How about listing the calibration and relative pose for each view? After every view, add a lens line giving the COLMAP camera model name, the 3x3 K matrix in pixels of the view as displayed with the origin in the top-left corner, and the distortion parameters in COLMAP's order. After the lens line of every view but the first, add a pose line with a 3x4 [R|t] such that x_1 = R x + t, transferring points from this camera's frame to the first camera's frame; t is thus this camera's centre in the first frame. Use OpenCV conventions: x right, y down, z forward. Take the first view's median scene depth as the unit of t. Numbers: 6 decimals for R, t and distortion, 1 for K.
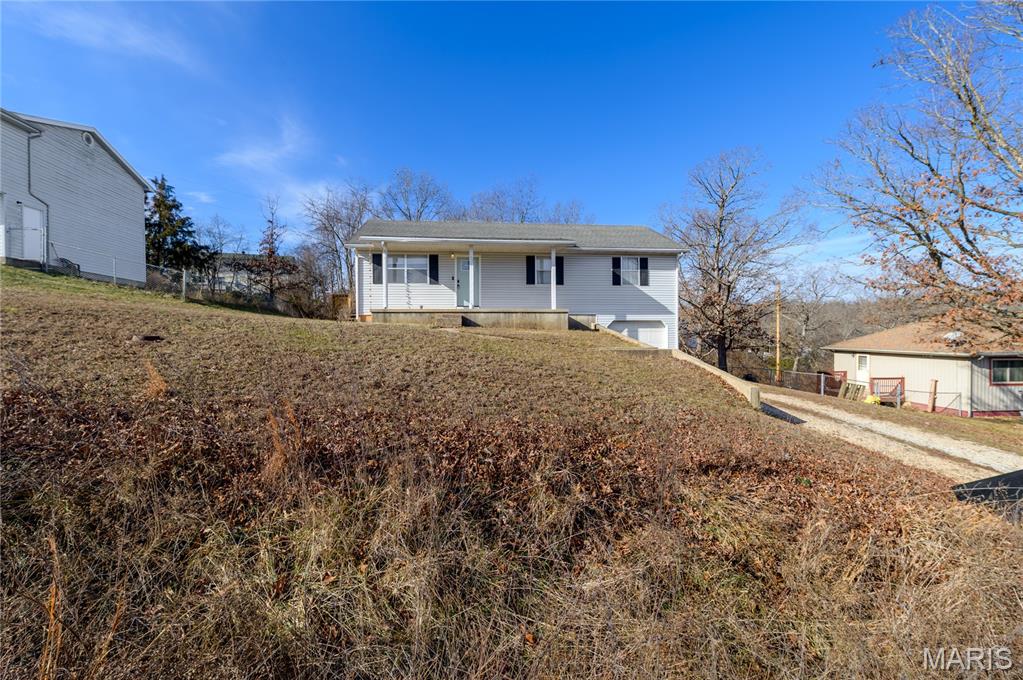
lens RADIAL K [[441.0, 0, 532.5], [0, 441.0, 324.7], [0, 0, 1]] dist [-0.008694, -0.000624]
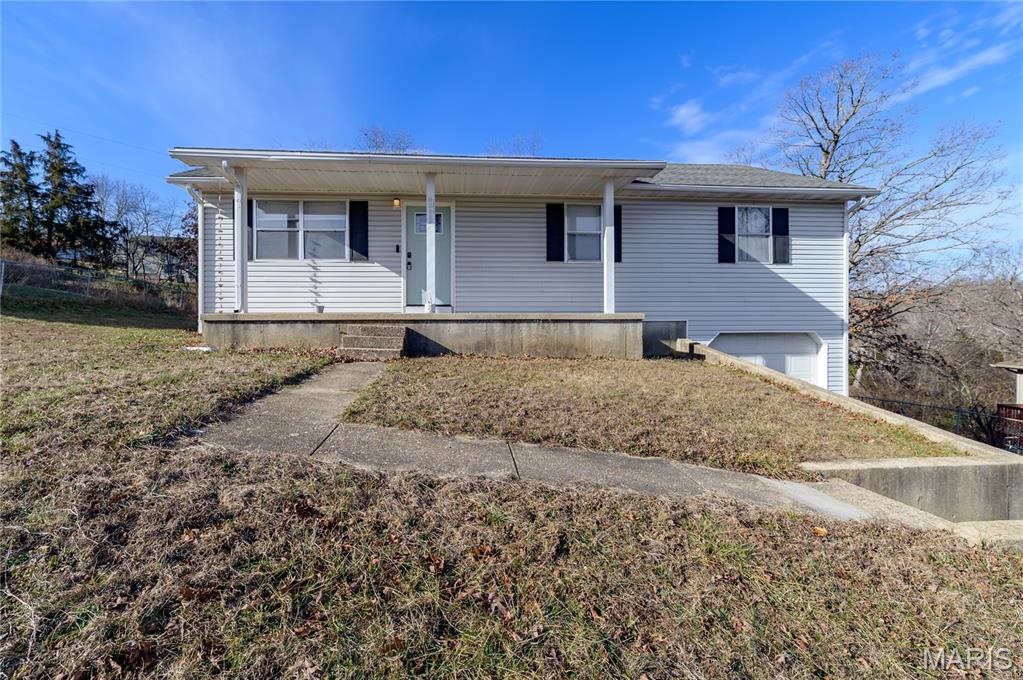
lens RADIAL K [[441.0, 0, 494.8], [0, 441.0, 317.0], [0, 0, 1]] dist [-0.008694, -0.000624]
pose [[0.997301, 0.002841, -0.073372, -0.036587], [-0.002658, 0.999993, 0.002591, -0.031250], [0.073379, -0.002389, 0.997301, 0.518906]]
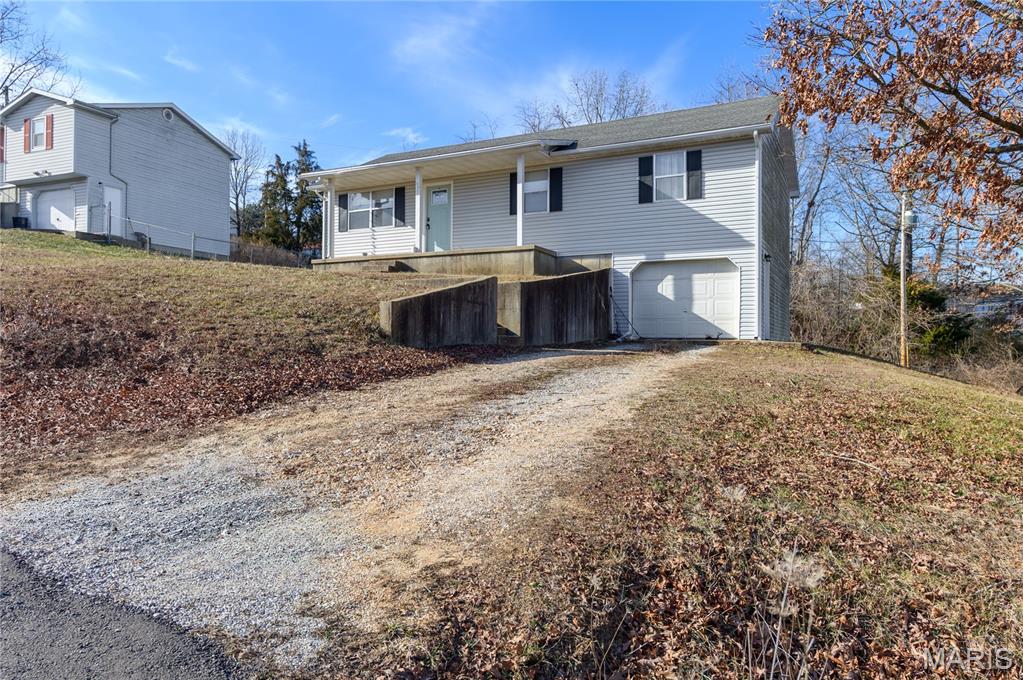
lens RADIAL K [[772.2, 0, 522.6], [0, 772.2, 336.1], [0, 0, 1]] dist [-0.007234, 0.014868]
pose [[0.802324, -0.005394, -0.596865, 0.729901], [-0.000482, 0.999953, -0.009684, 0.108494], [0.596889, 0.008057, 0.802283, 0.064924]]
